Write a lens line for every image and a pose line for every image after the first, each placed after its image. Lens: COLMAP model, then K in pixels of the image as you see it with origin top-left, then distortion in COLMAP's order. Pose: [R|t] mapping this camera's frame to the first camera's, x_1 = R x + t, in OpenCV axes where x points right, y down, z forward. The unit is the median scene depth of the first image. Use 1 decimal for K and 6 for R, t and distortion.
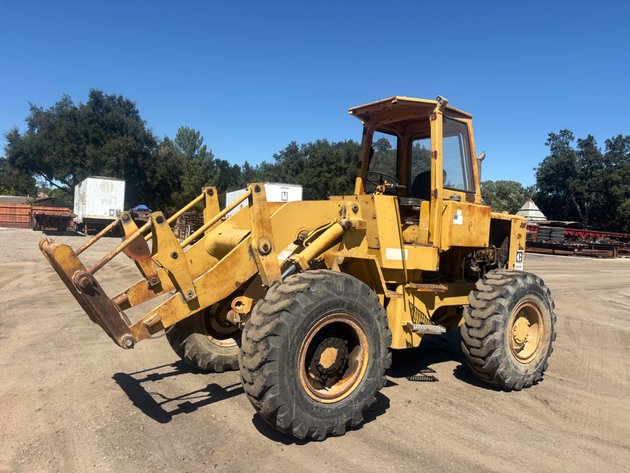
lens RADIAL K [[487.4, 0, 315.0], [0, 487.4, 236.5], [0, 0, 1]] dist [0.007791, -0.009187]
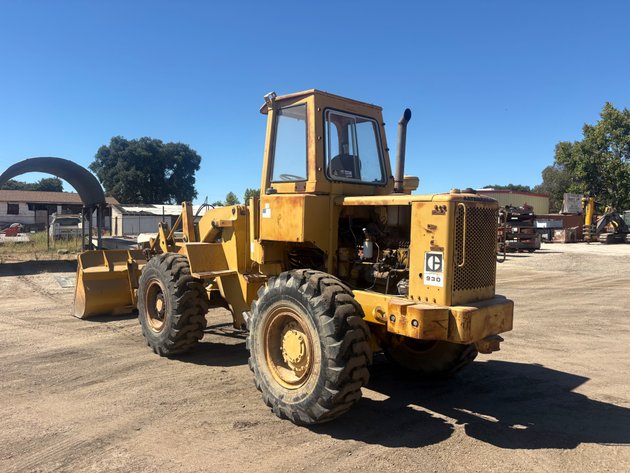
lens RADIAL K [[487.4, 0, 315.0], [0, 487.4, 236.5], [0, 0, 1]] dist [0.007791, -0.009187]
pose [[0.099295, -0.020887, -0.994839, 1.280175], [-0.017948, 0.999579, -0.022778, 0.032718], [0.994896, 0.020117, 0.098879, 1.005531]]
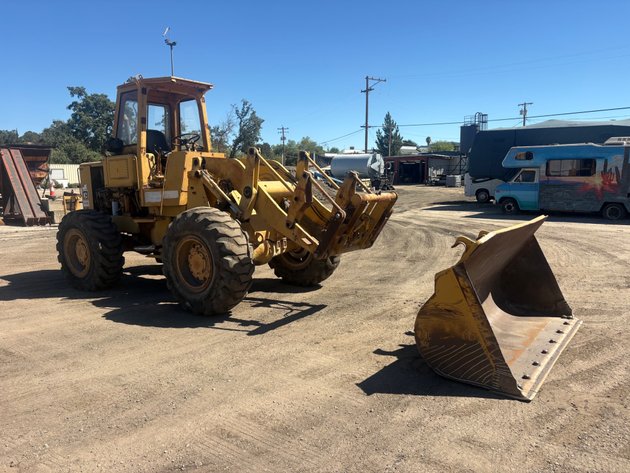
lens RADIAL K [[487.4, 0, 315.0], [0, 487.4, 236.5], [0, 0, 1]] dist [0.007791, -0.009187]
pose [[-0.317923, -0.163778, 0.933864, -1.349759], [0.017637, 0.983775, 0.178536, -0.094445], [-0.947952, 0.073231, -0.309876, 1.172147]]
